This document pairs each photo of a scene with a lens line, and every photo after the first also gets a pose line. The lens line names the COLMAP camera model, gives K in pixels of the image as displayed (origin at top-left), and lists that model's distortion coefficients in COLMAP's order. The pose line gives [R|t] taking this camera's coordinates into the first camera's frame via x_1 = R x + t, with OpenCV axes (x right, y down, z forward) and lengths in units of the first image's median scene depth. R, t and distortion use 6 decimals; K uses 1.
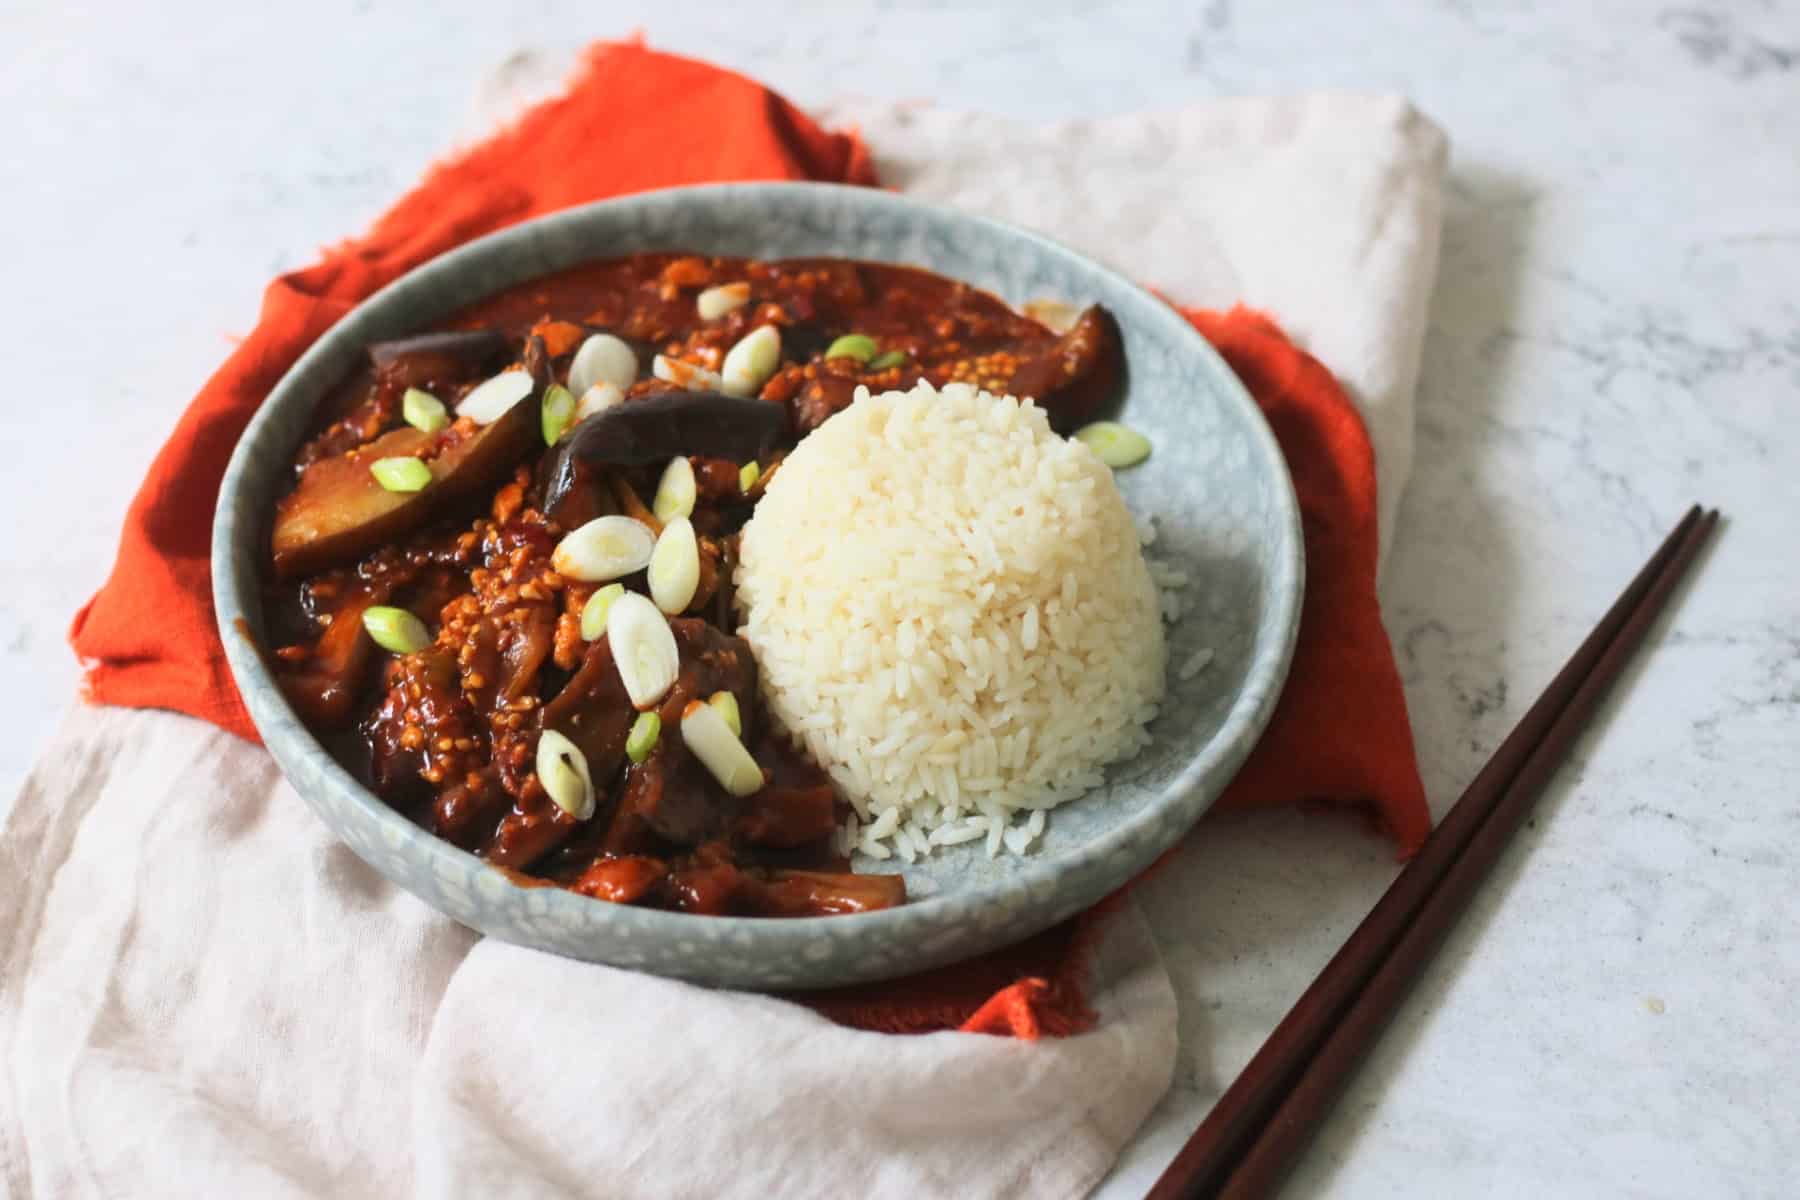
lens RADIAL K [[4328.8, 0, 900.0], [0, 4328.8, 600.0], [0, 0, 1]] dist [-0.148539, -0.234598]
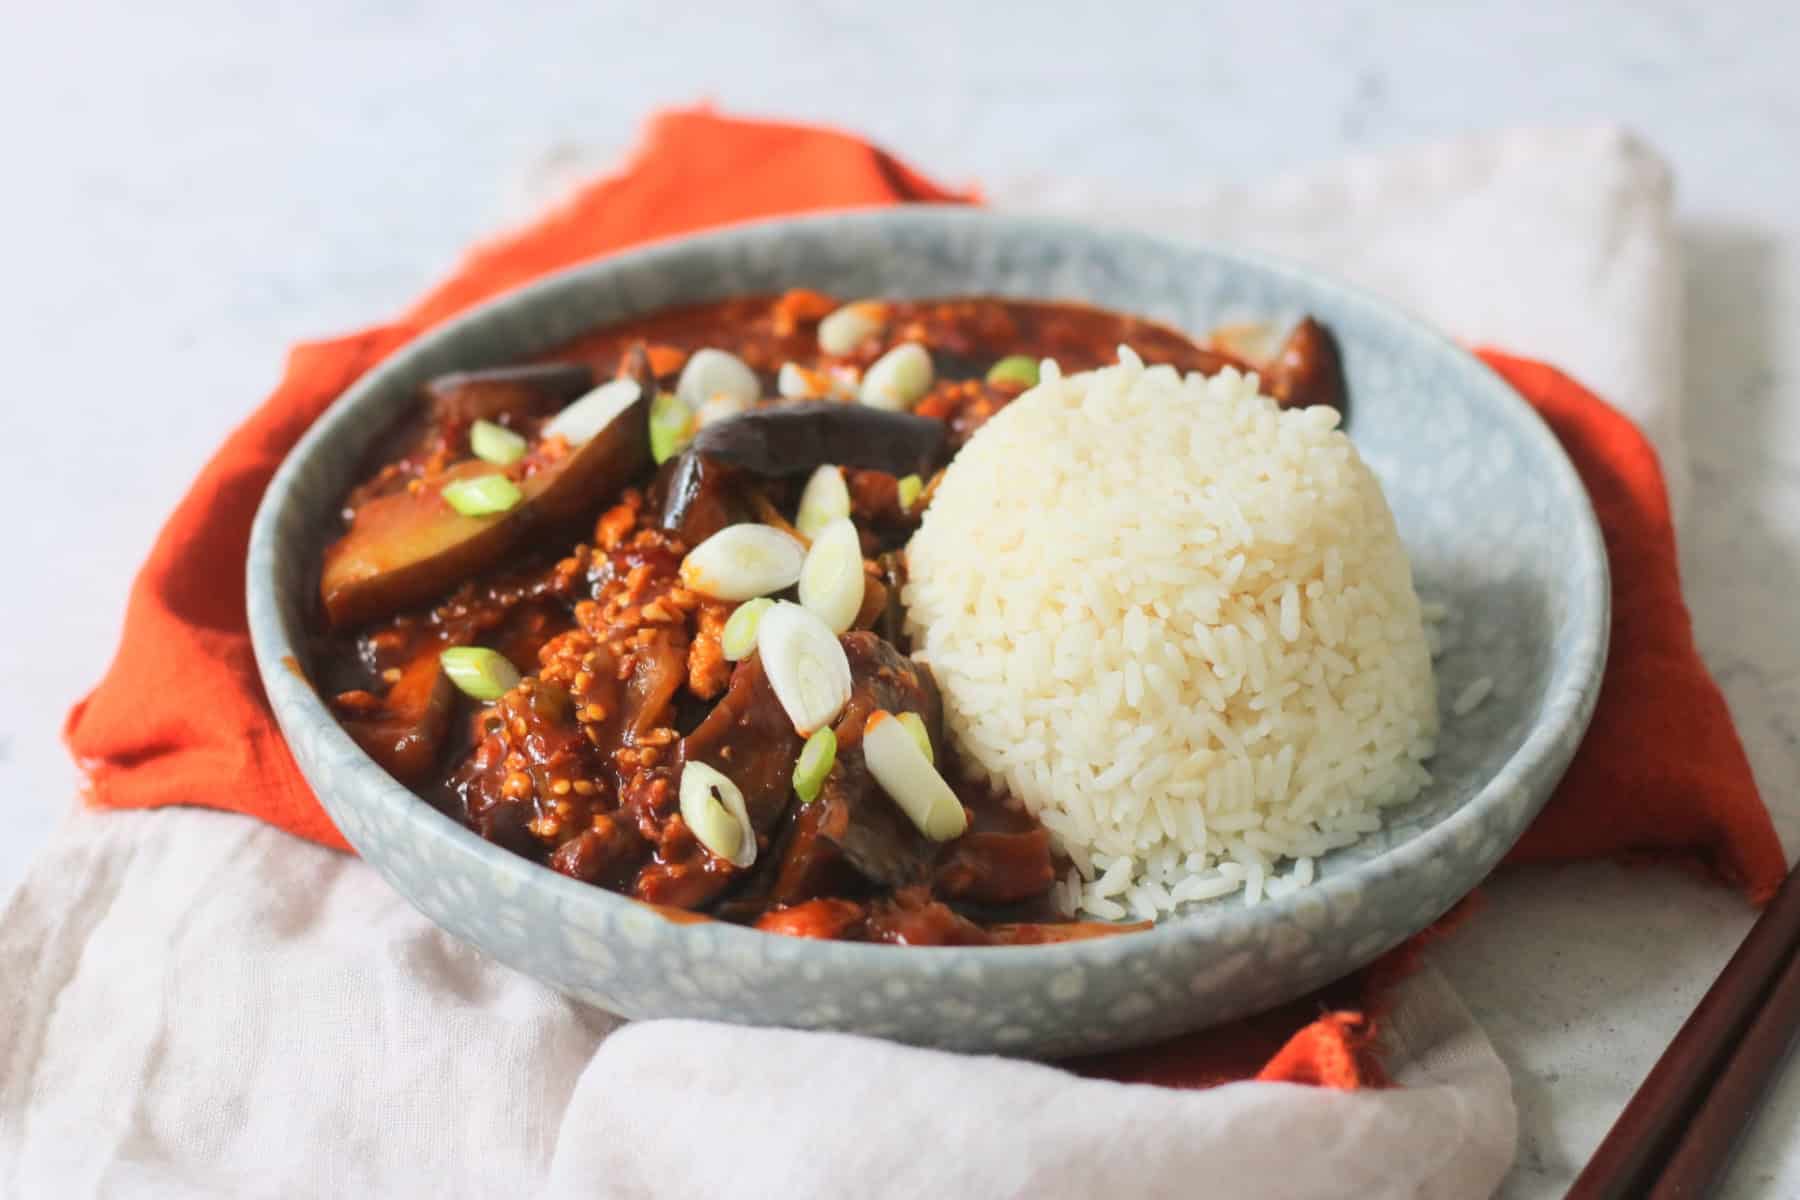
lens RADIAL K [[4436.1, 0, 900.0], [0, 4436.1, 600.0], [0, 0, 1]] dist [-0.095034, -0.720750]
pose [[0.998547, -0.039254, 0.036906, -0.070574], [0.045034, 0.984113, -0.171739, 0.138890], [-0.029579, 0.173152, 0.984451, 0.193012]]
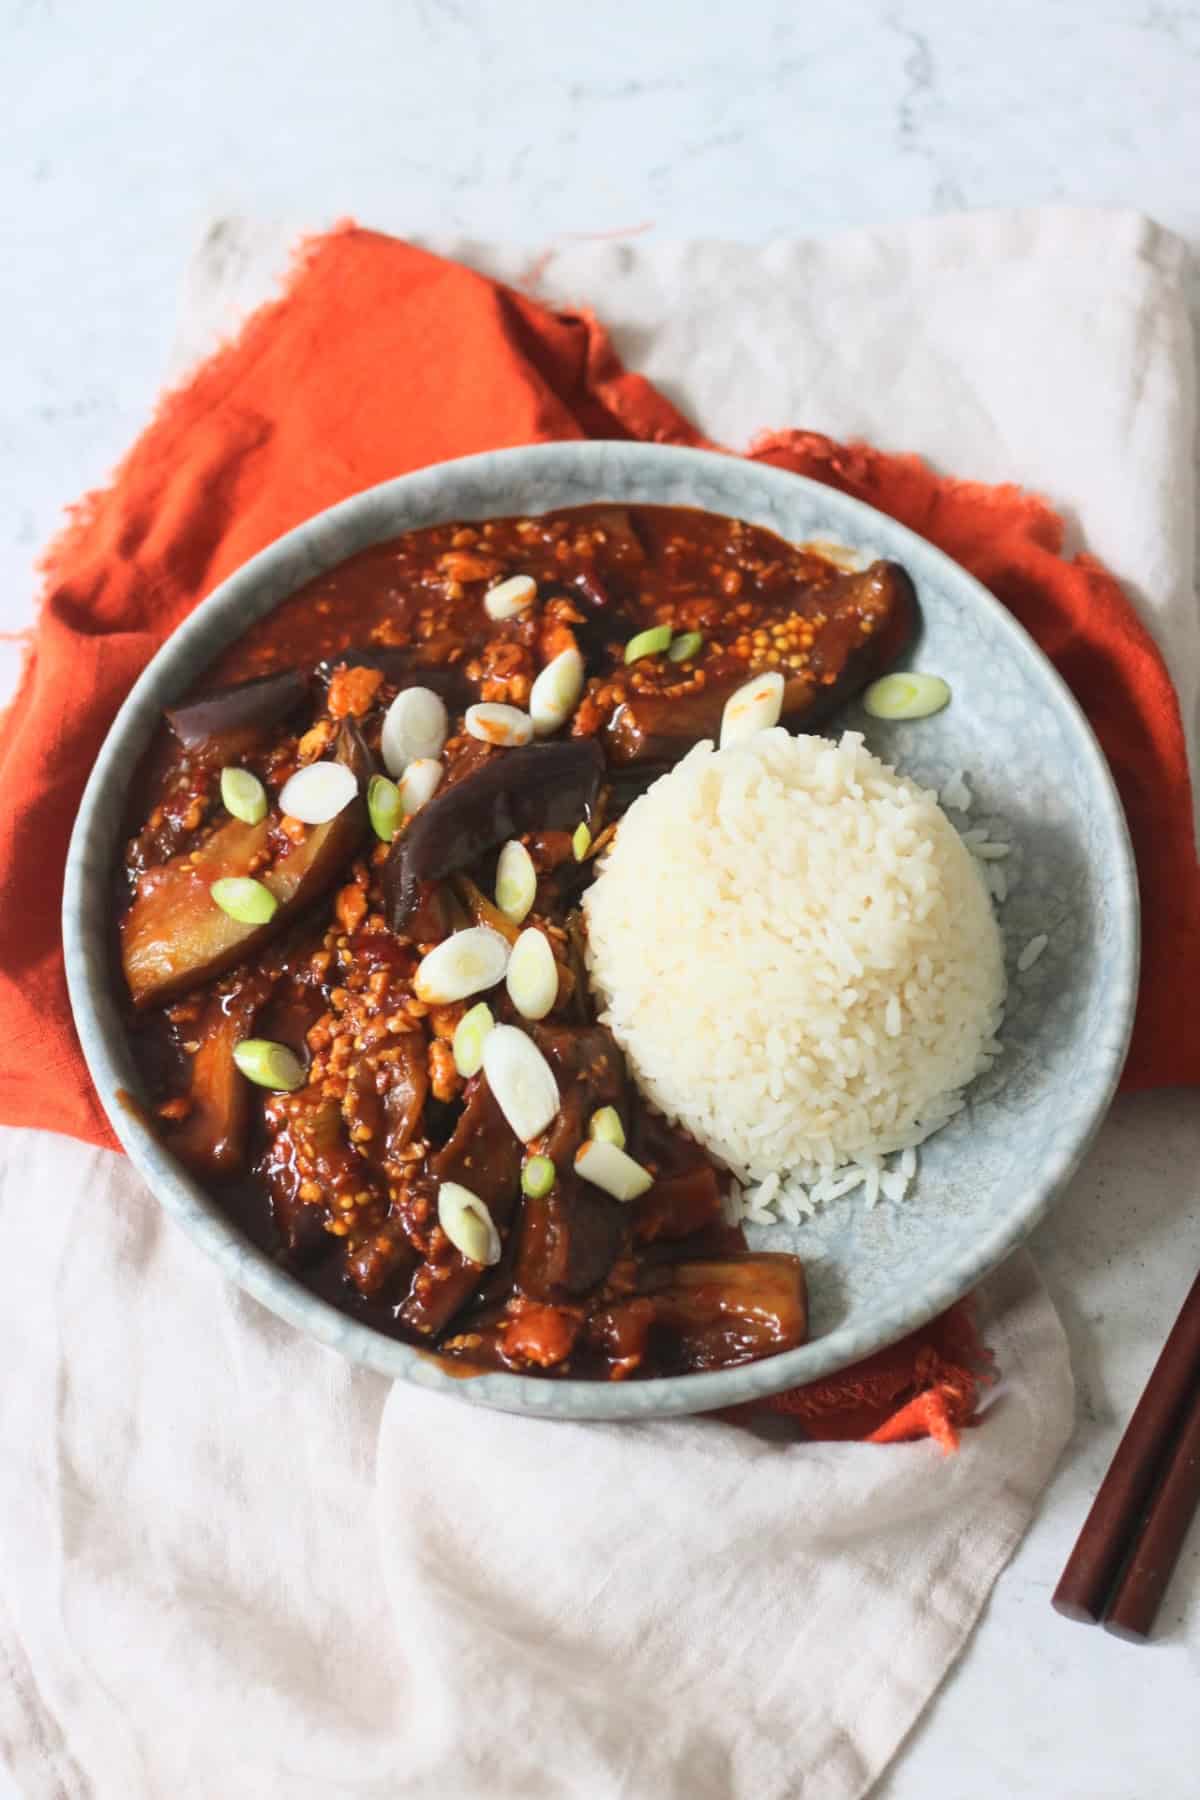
lens RADIAL K [[4328.8, 0, 600.0], [0, 4328.8, 900.0], [0, 0, 1]] dist [-0.148539, -0.234598]
pose [[0.990263, -0.136203, 0.028790, -0.063742], [0.118684, 0.934075, 0.336775, -0.368507], [-0.072762, -0.330078, 0.941145, 0.044174]]
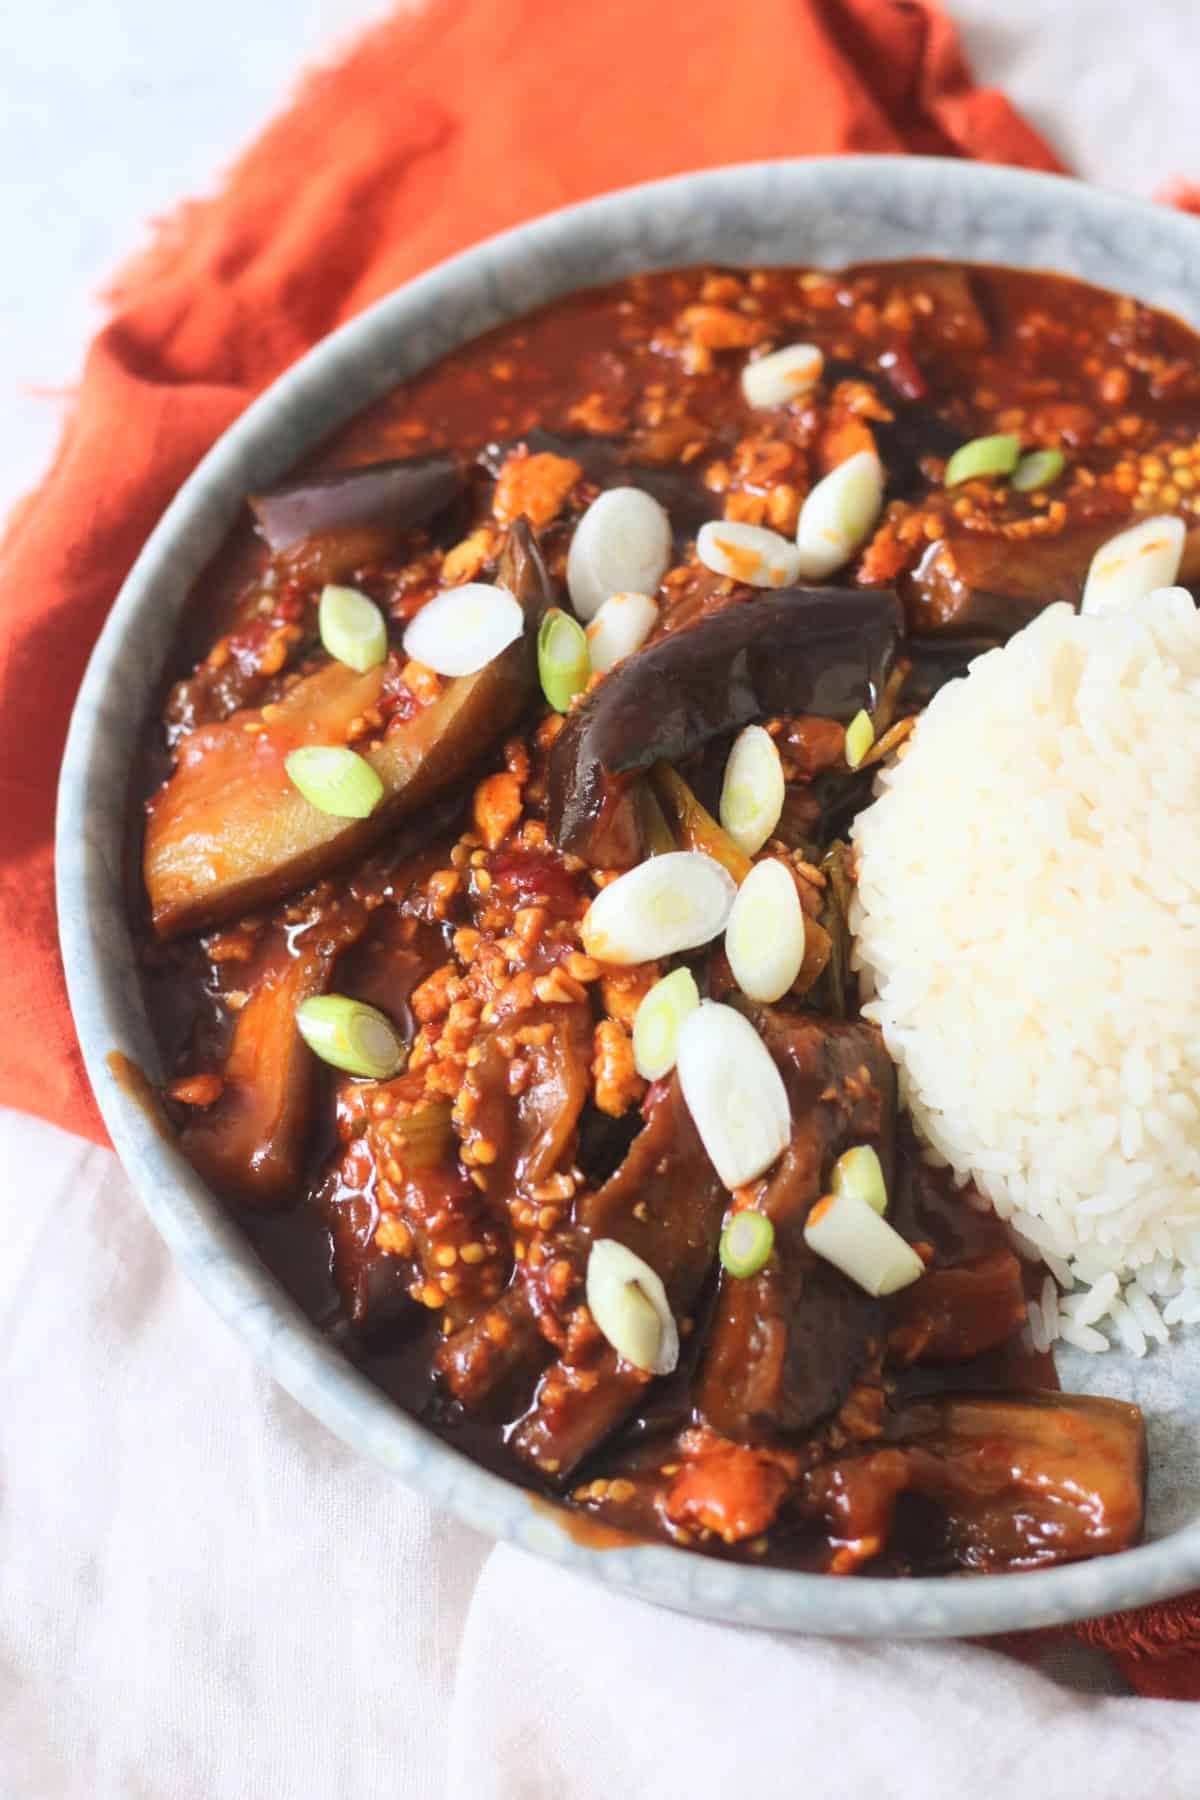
lens RADIAL K [[4436.1, 0, 564.2], [0, 4436.1, 900.6], [0, 0, 1]] dist [-0.095034, -0.720750]
pose [[0.998298, -0.048526, -0.032335, -0.061091], [0.056202, 0.948513, 0.311711, -0.225672], [0.015544, -0.312998, 0.949627, 0.362850]]
